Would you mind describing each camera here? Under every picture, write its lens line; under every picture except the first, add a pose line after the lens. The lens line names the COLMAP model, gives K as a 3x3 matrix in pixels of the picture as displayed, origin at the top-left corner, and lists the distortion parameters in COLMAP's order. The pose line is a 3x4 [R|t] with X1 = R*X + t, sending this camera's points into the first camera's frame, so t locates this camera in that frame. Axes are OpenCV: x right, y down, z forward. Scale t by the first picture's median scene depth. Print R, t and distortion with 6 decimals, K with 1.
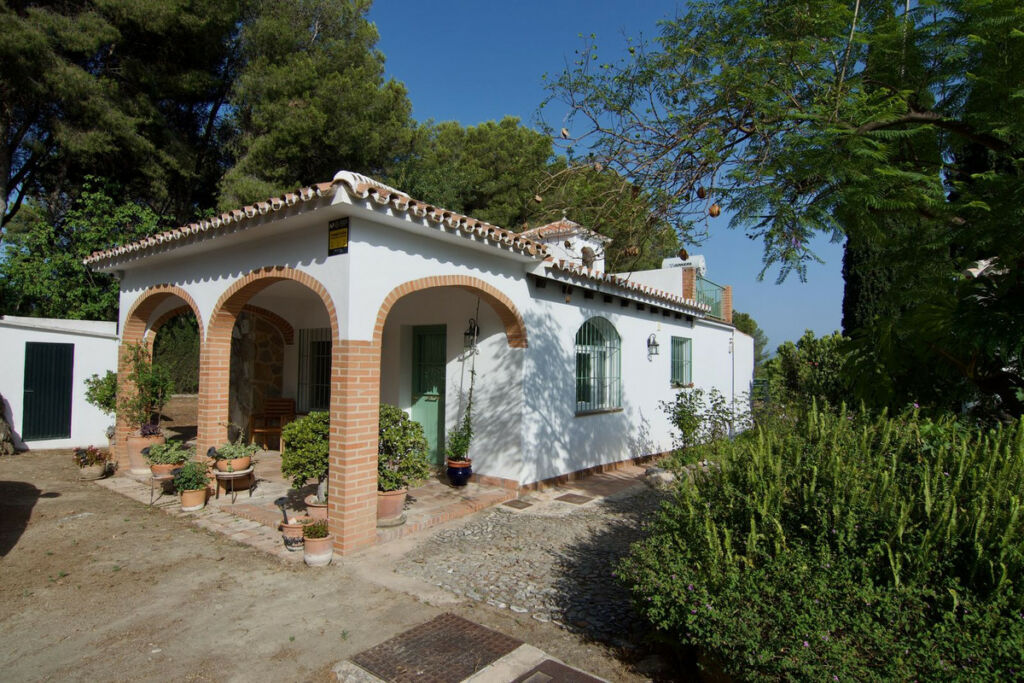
lens RADIAL K [[557.3, 0, 512.3], [0, 557.3, 346.5], [0, 0, 1]] dist [0.000155, -0.017877]
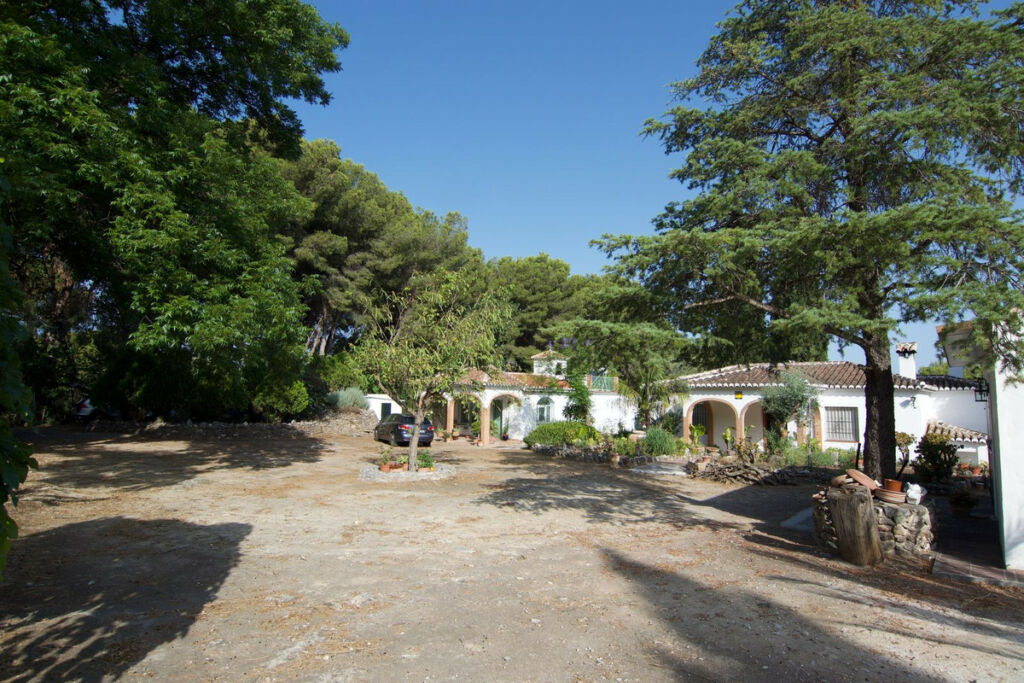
lens RADIAL K [[557.3, 0, 512.3], [0, 557.3, 346.5], [0, 0, 1]] dist [0.000155, -0.017877]
pose [[0.994319, -0.006605, -0.106238, 0.369141], [0.000347, 0.998269, -0.058818, -0.188034], [0.106442, 0.058447, 0.992600, -2.906058]]
